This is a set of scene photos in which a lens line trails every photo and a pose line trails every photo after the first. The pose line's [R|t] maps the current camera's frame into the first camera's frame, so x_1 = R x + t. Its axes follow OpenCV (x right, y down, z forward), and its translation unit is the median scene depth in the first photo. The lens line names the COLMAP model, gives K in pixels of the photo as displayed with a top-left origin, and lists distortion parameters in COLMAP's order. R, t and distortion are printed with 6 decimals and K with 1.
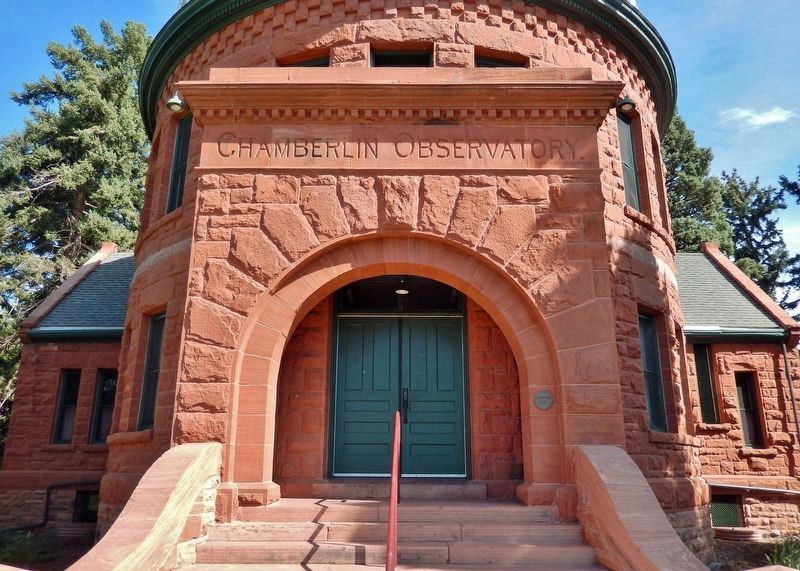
lens RADIAL K [[615.5, 0, 401.0], [0, 615.5, 287.3], [0, 0, 1]] dist [-0.003723, -0.003341]
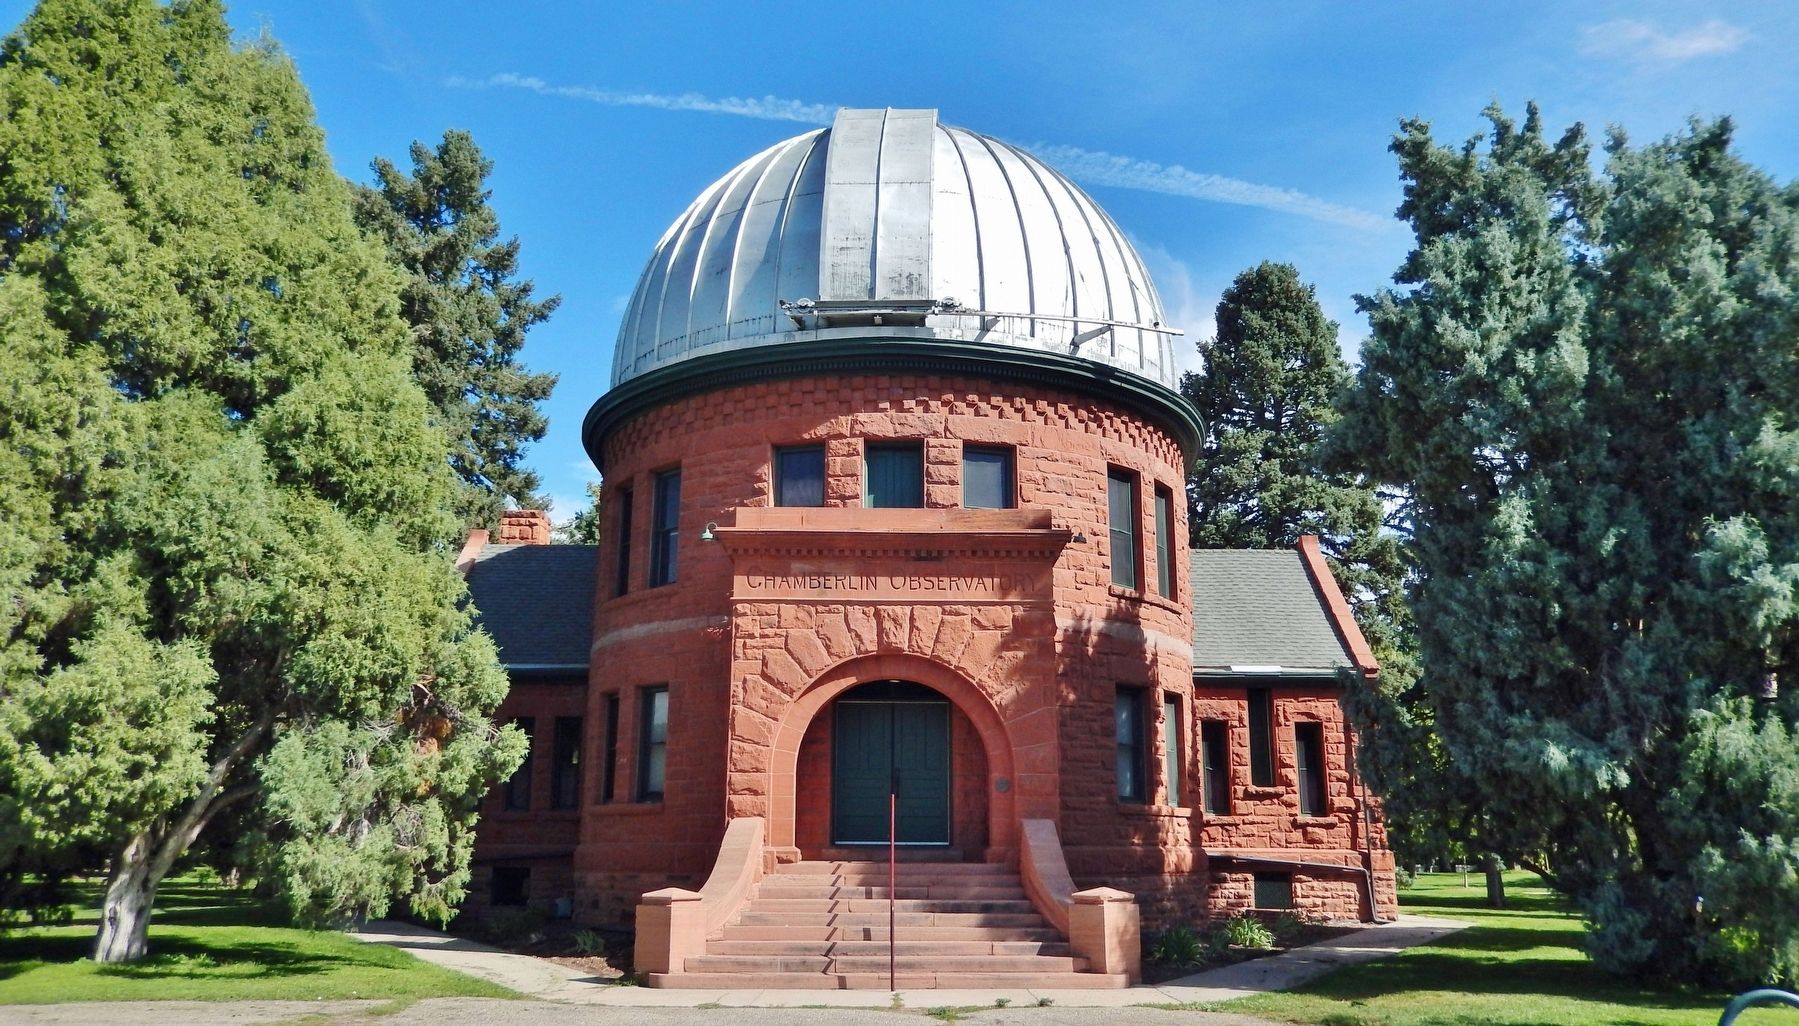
lens RADIAL K [[1254.3, 0, 896.5], [0, 1254.3, 508.1], [0, 0, 1]] dist [-0.001055, -0.000545]
pose [[0.999852, 0.003424, 0.016880, -0.040374], [-0.003781, 0.999769, 0.021145, -0.426857], [-0.016803, -0.021206, 0.999634, -1.532282]]
